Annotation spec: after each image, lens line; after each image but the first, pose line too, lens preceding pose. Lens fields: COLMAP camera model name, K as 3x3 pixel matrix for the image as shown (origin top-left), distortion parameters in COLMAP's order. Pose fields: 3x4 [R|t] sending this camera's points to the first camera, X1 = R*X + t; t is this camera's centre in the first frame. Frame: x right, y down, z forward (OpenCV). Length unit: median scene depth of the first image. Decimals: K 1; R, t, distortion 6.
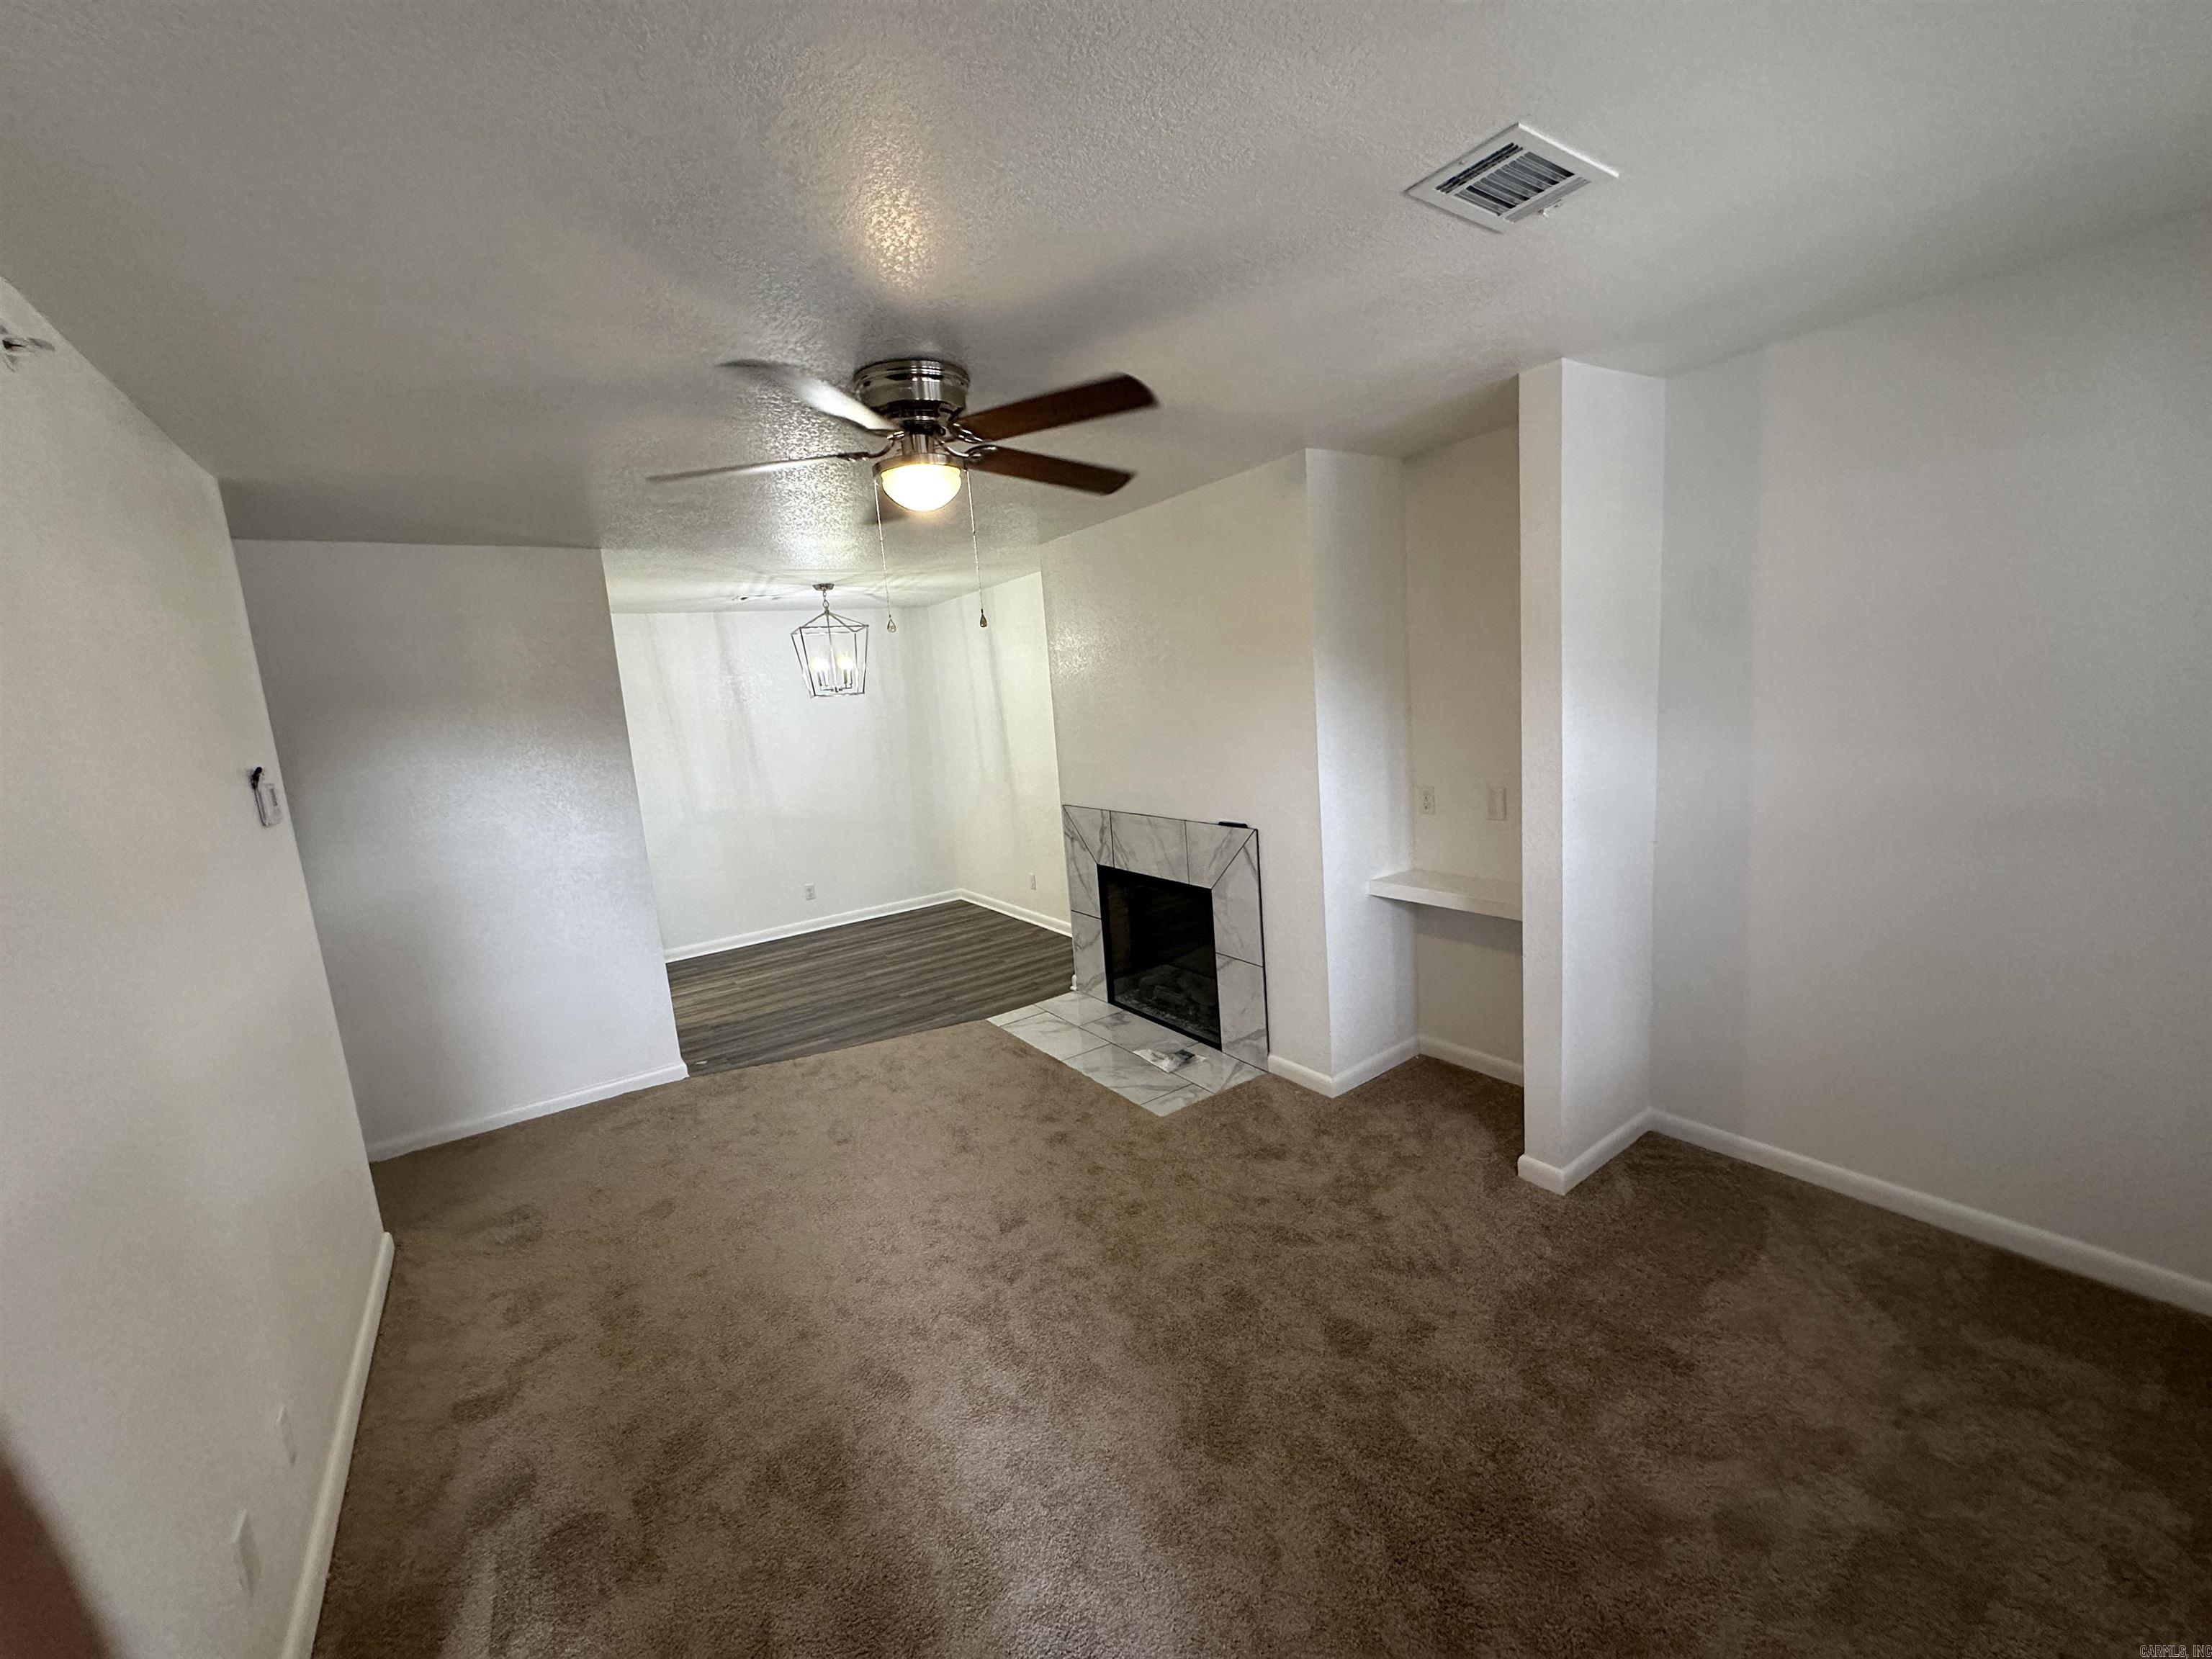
lens RADIAL K [[883.1, 0, 1106.0], [0, 883.1, 829.5], [0, 0, 1]] dist [-0.004040, 0.001091]
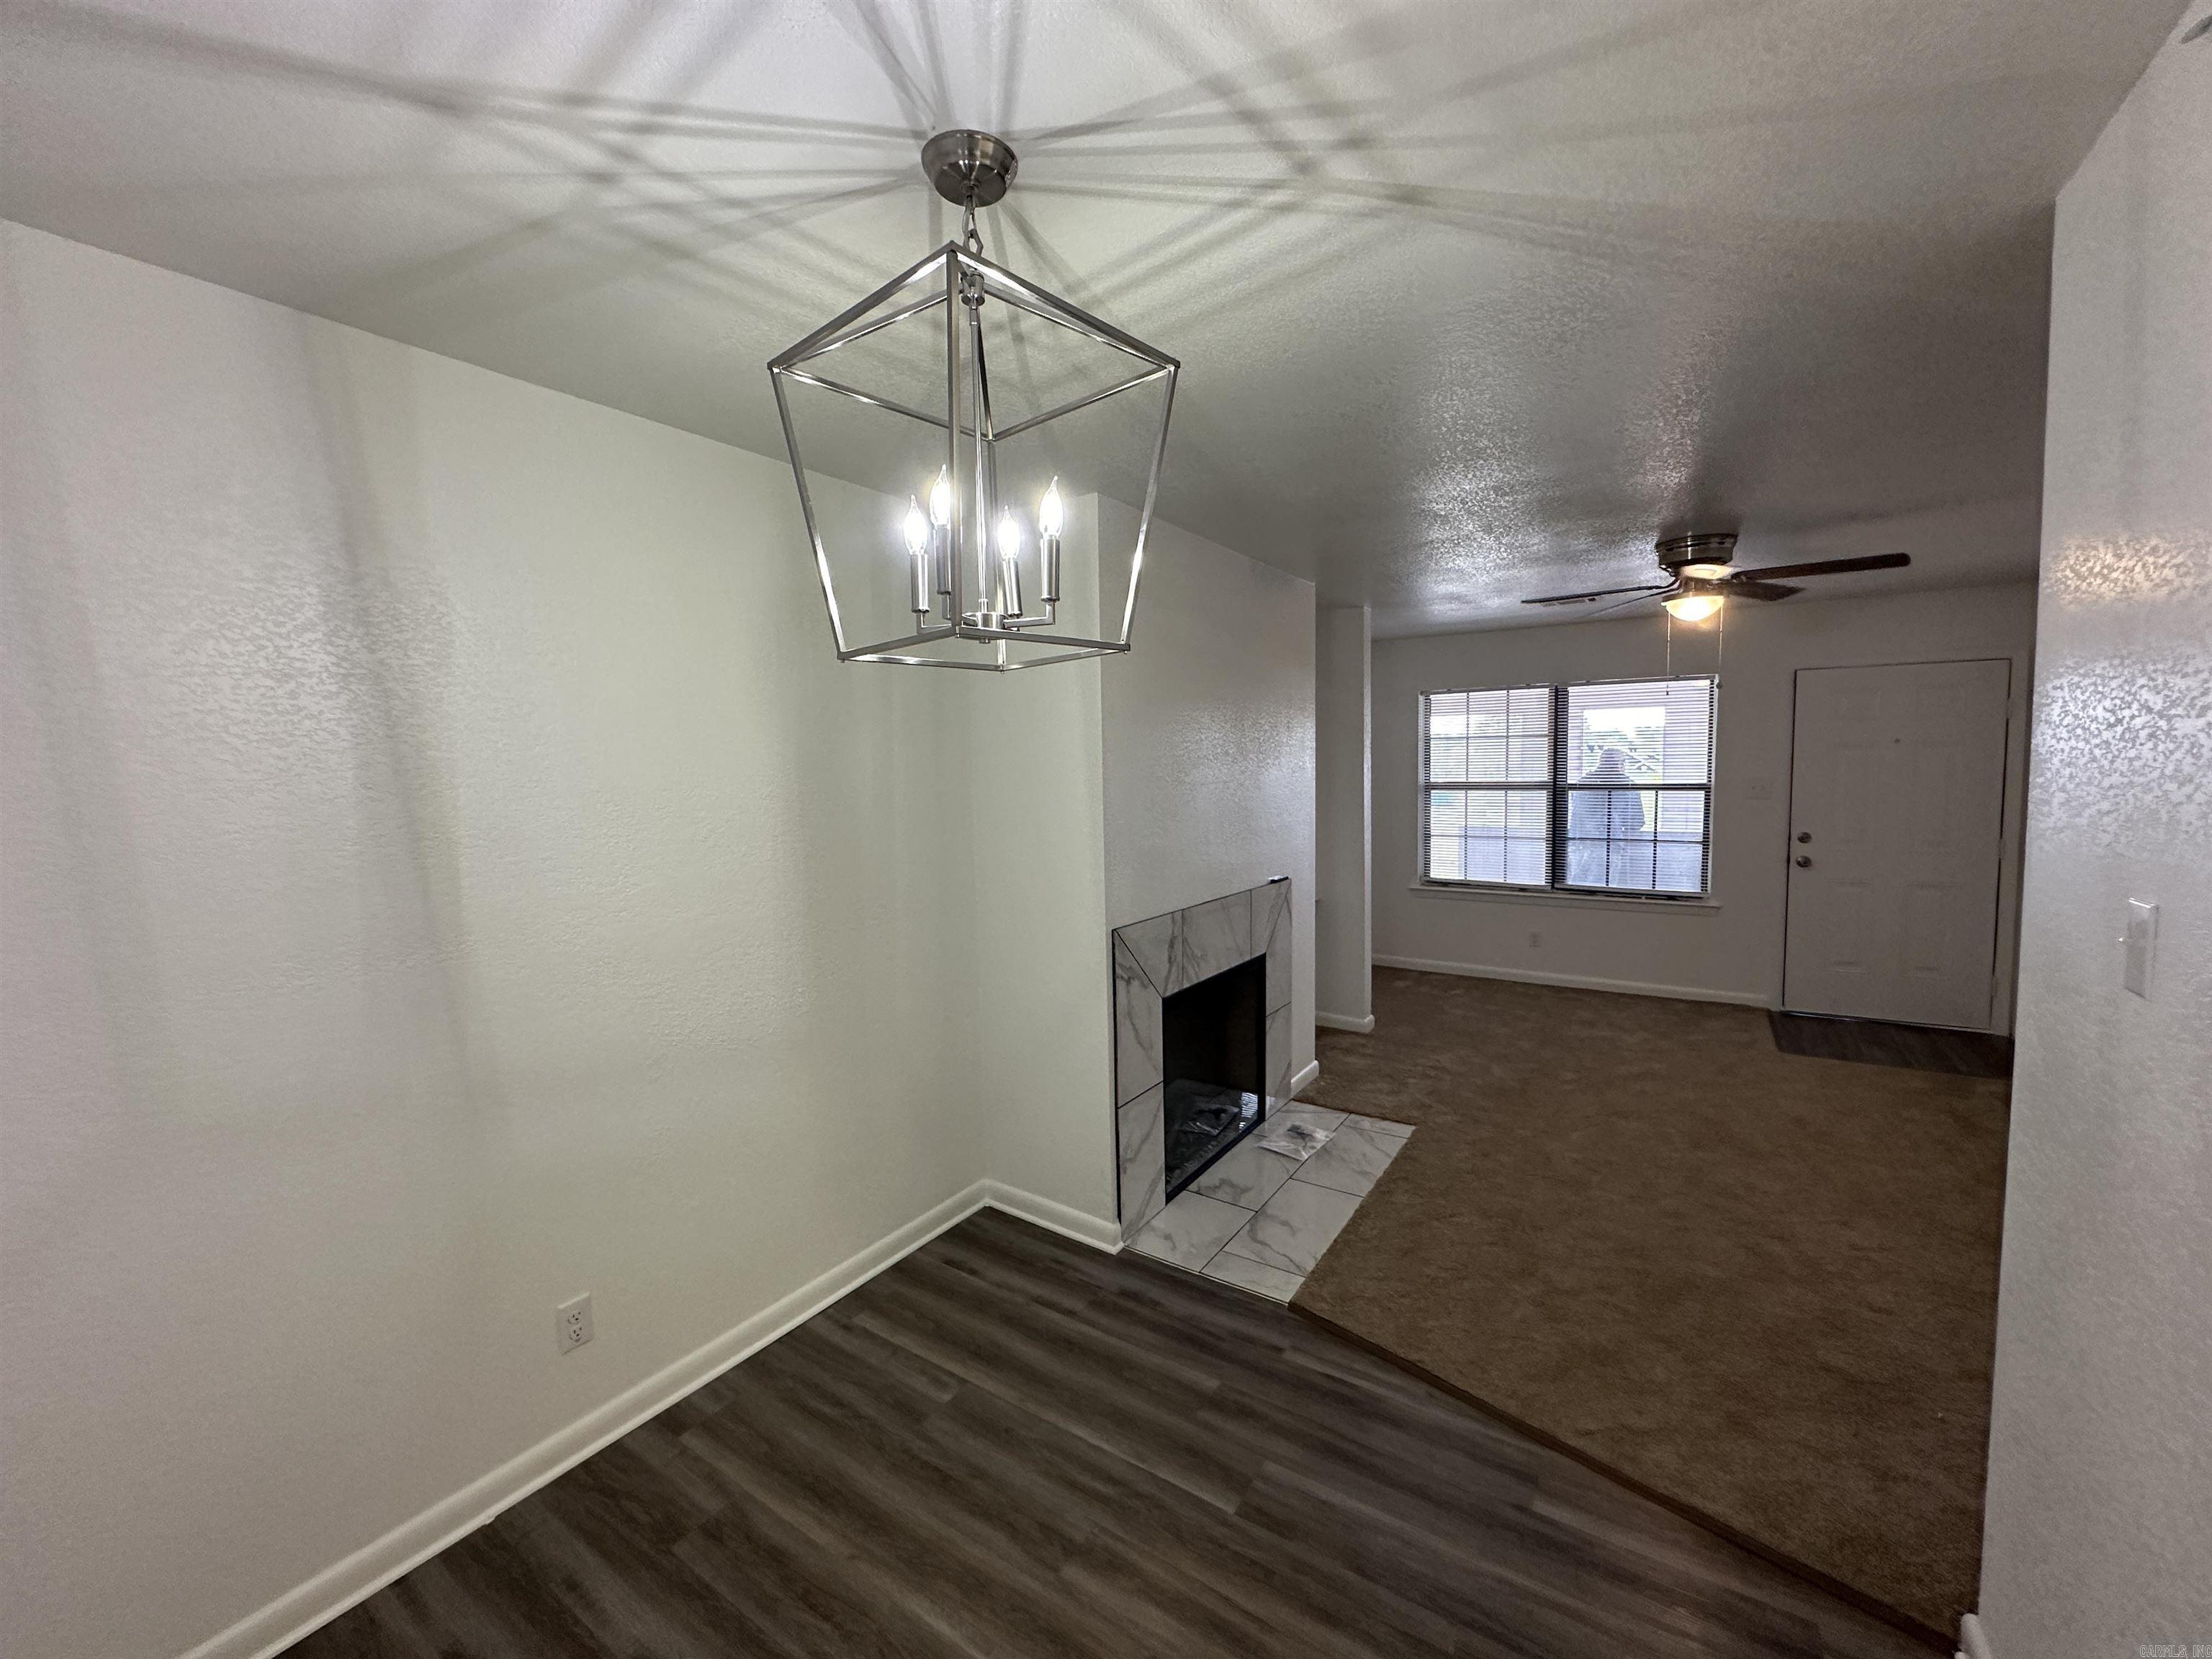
lens RADIAL K [[883.1, 0, 1106.0], [0, 883.1, 829.5], [0, 0, 1]] dist [-0.004040, 0.001091]
pose [[-0.369443, 0.014242, 0.929144, -0.618198], [0.184901, 0.981015, 0.058482, -0.133846], [-0.910672, 0.193406, -0.365062, 1.252550]]
